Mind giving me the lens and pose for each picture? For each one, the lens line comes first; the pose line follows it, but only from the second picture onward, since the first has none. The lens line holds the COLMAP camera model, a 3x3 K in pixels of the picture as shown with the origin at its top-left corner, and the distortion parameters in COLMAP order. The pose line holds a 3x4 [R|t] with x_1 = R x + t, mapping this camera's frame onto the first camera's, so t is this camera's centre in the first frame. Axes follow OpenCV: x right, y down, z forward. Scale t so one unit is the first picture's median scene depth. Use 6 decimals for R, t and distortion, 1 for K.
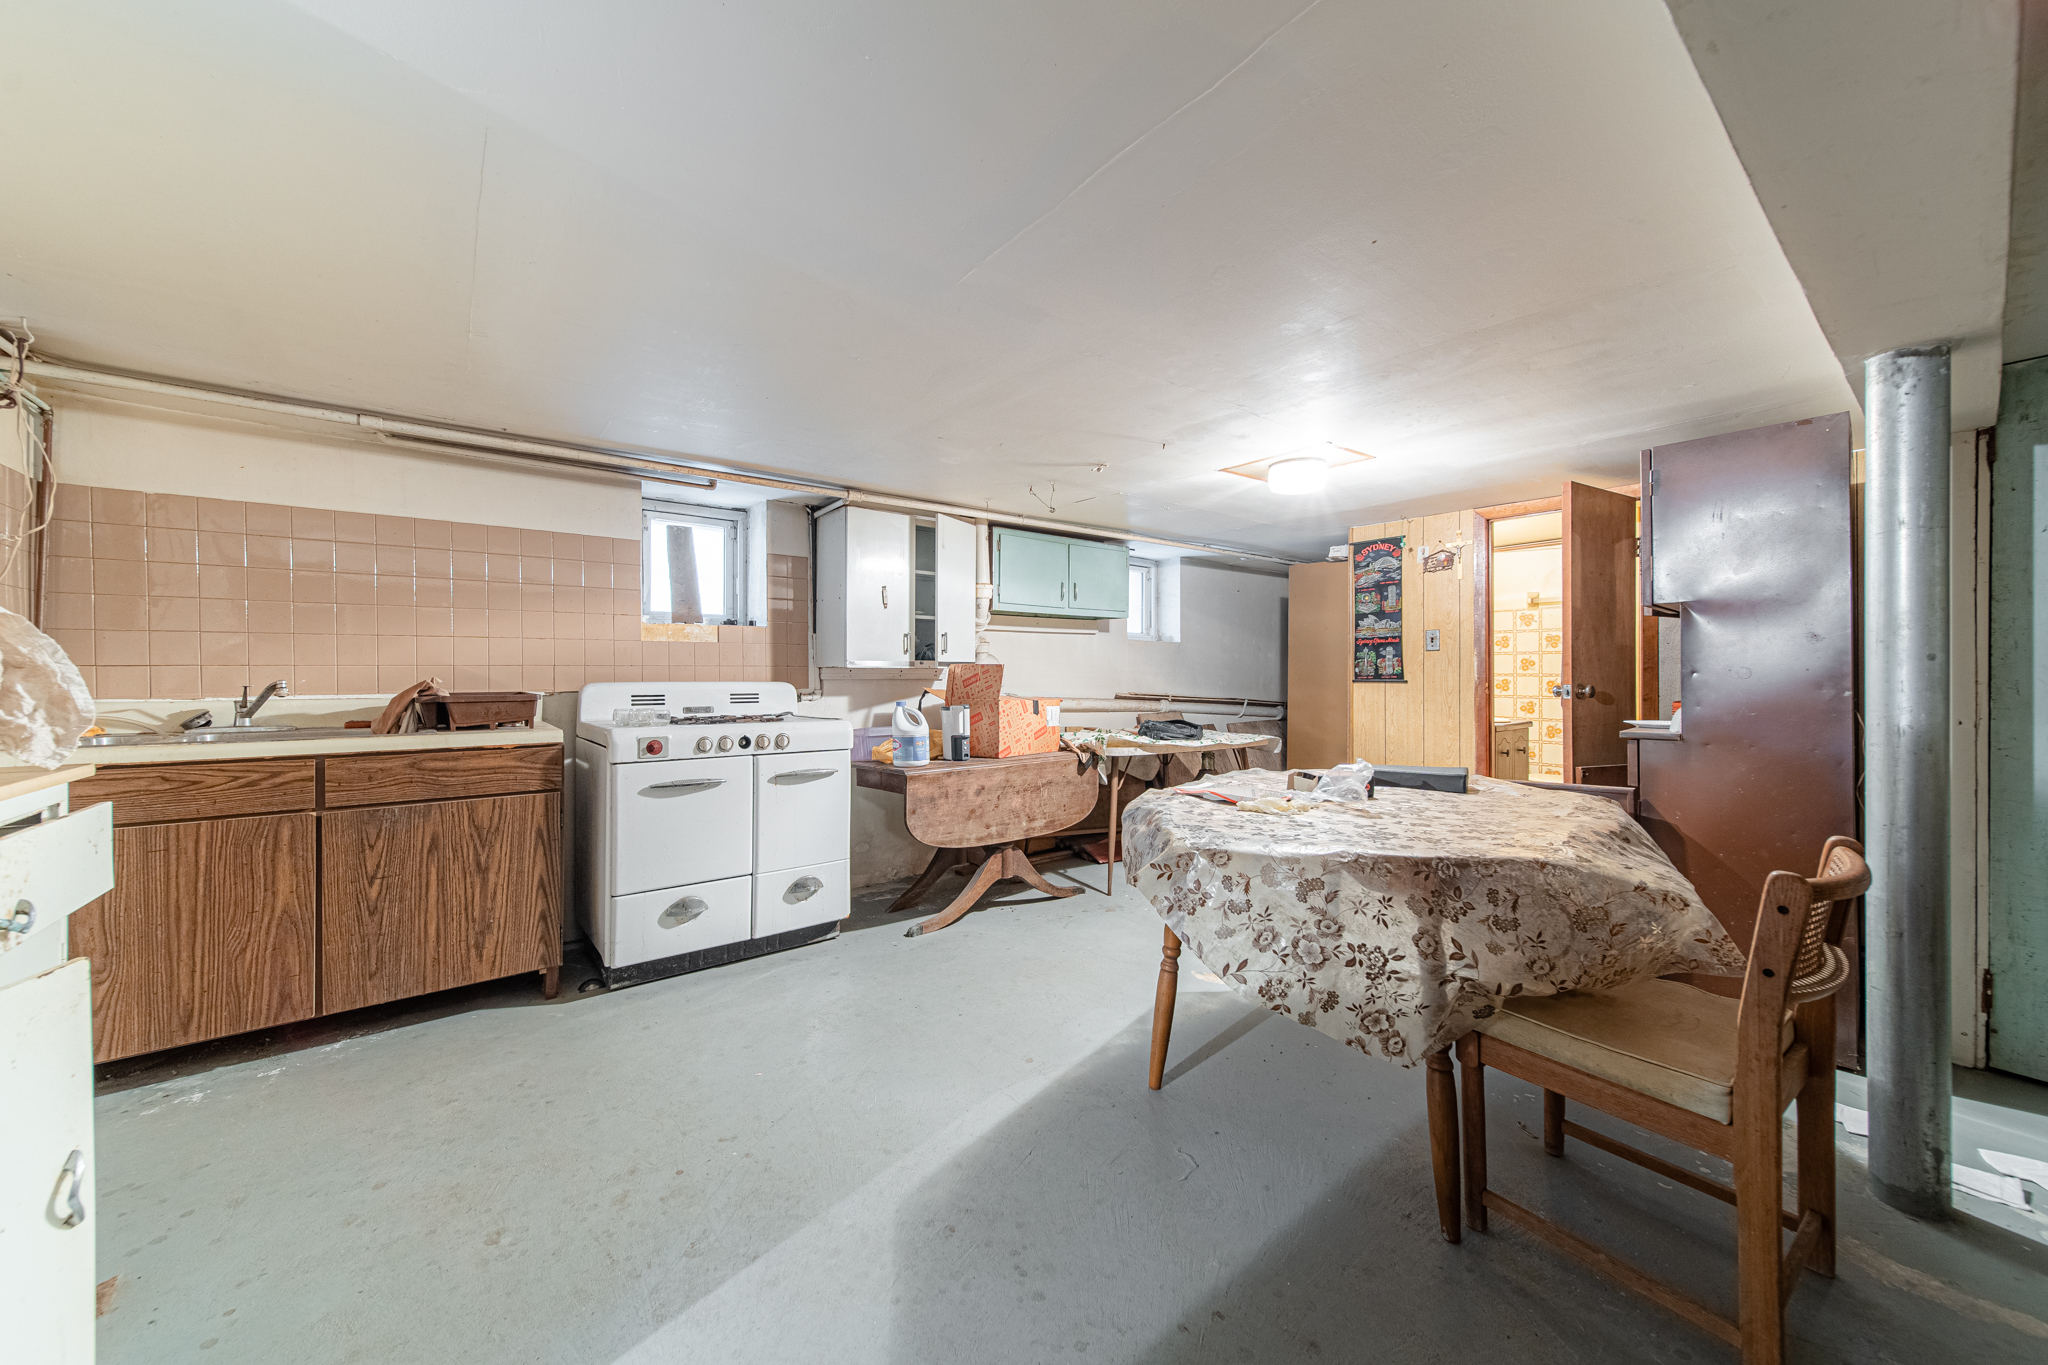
lens RADIAL K [[775.4, 0, 1013.9], [0, 775.4, 676.3], [0, 0, 1]] dist [0.000193, 0.000007]
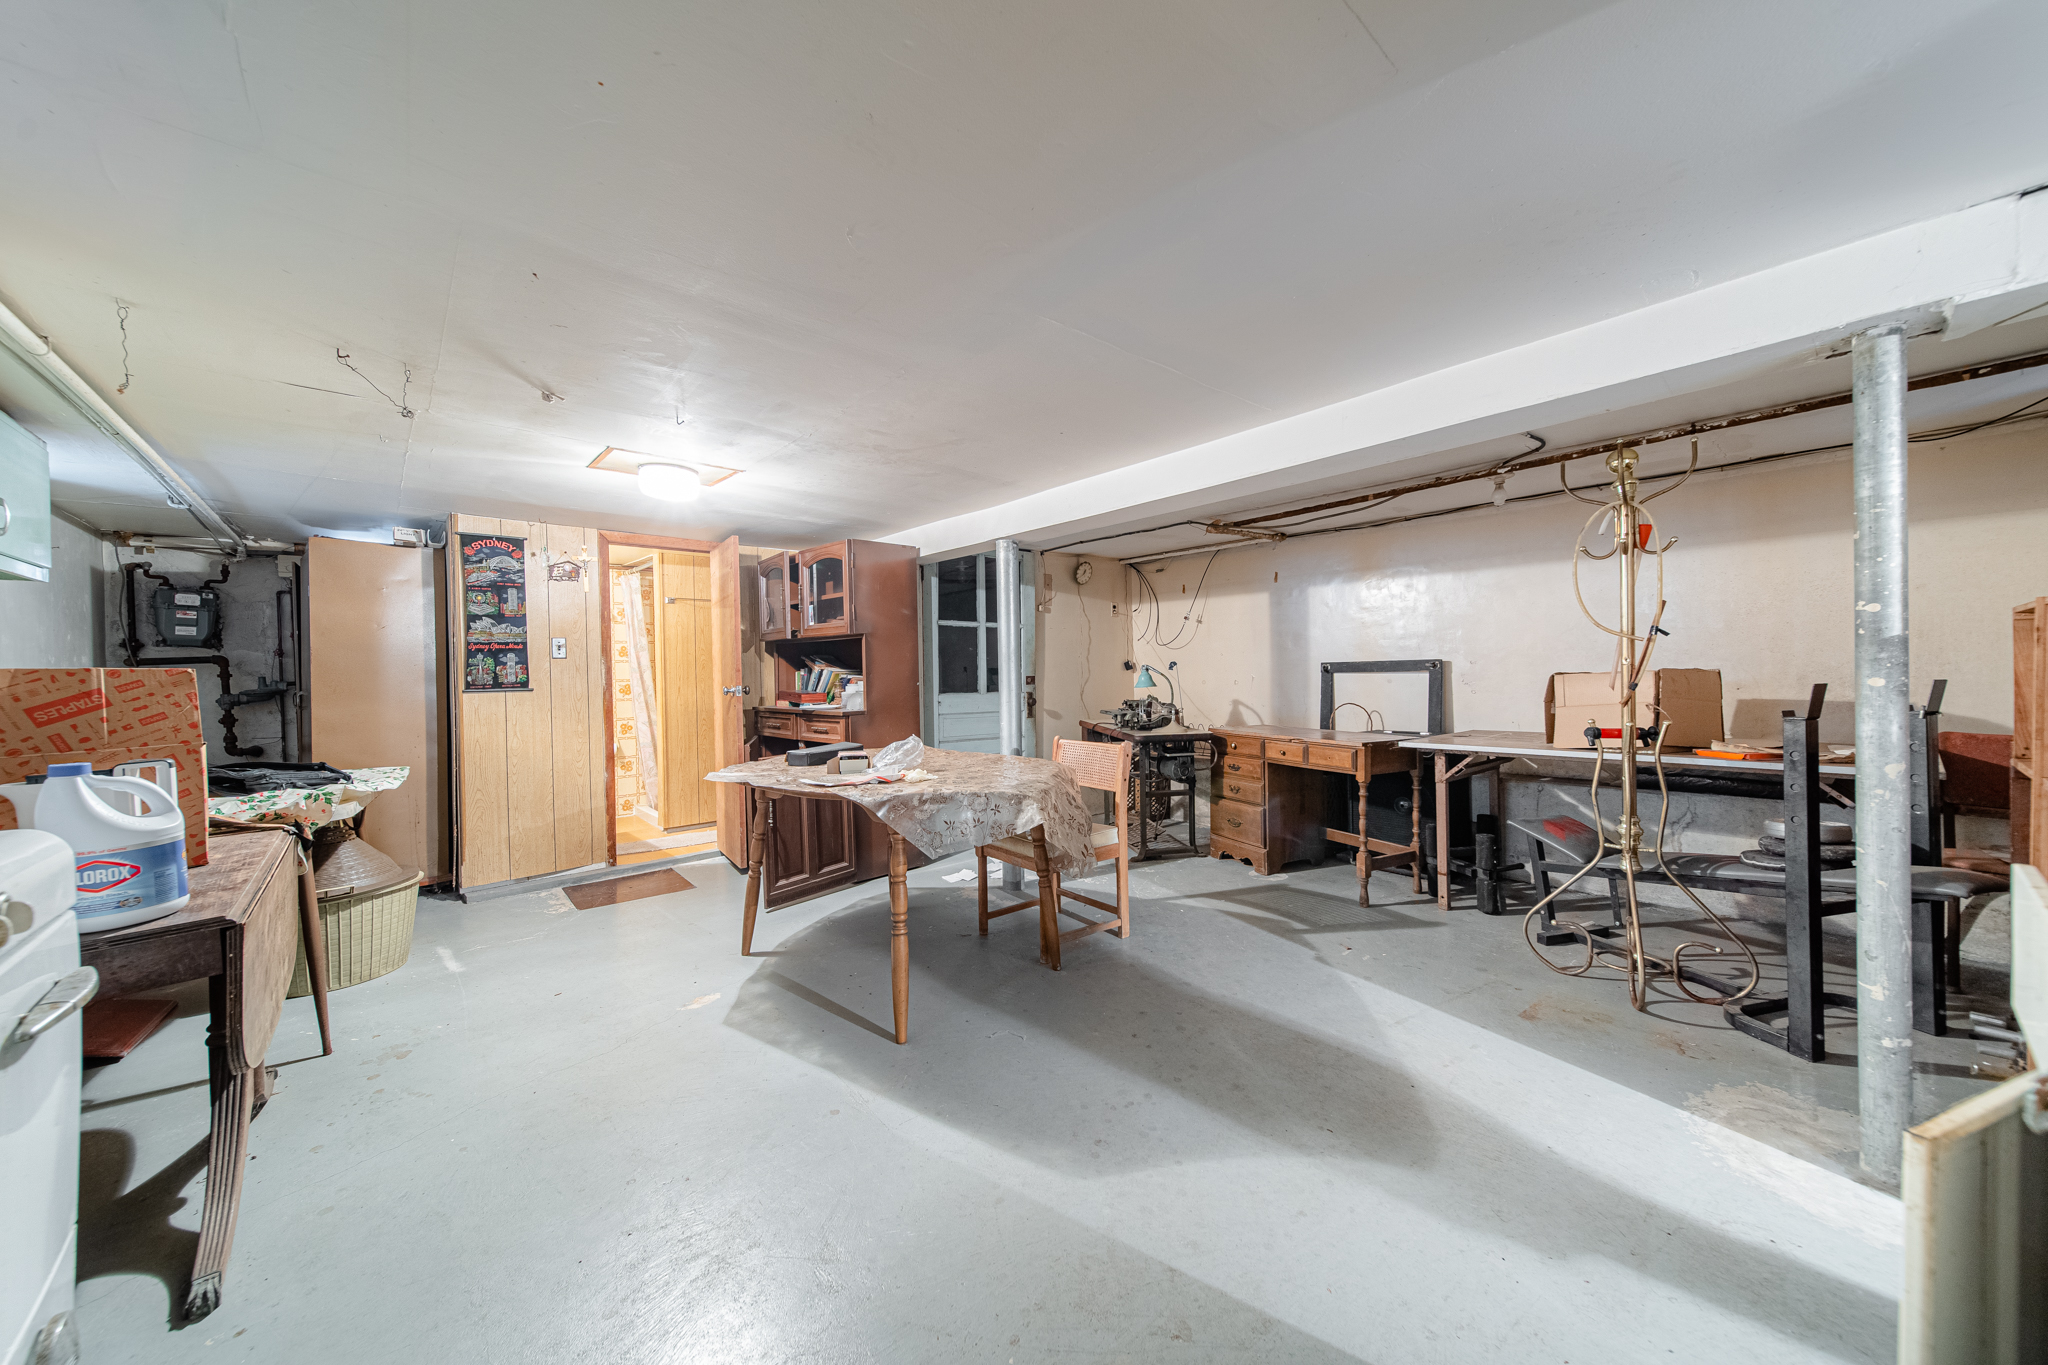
lens RADIAL K [[733.2, 0, 1024.0], [0, 733.2, 682.5], [0, 0, 1]] dist [-0.000531, -0.000046]
pose [[-0.099198, -0.013922, 0.994970, -0.458466], [0.021744, 0.999633, 0.016155, -0.003550], [-0.994830, 0.023237, -0.098859, 0.471763]]
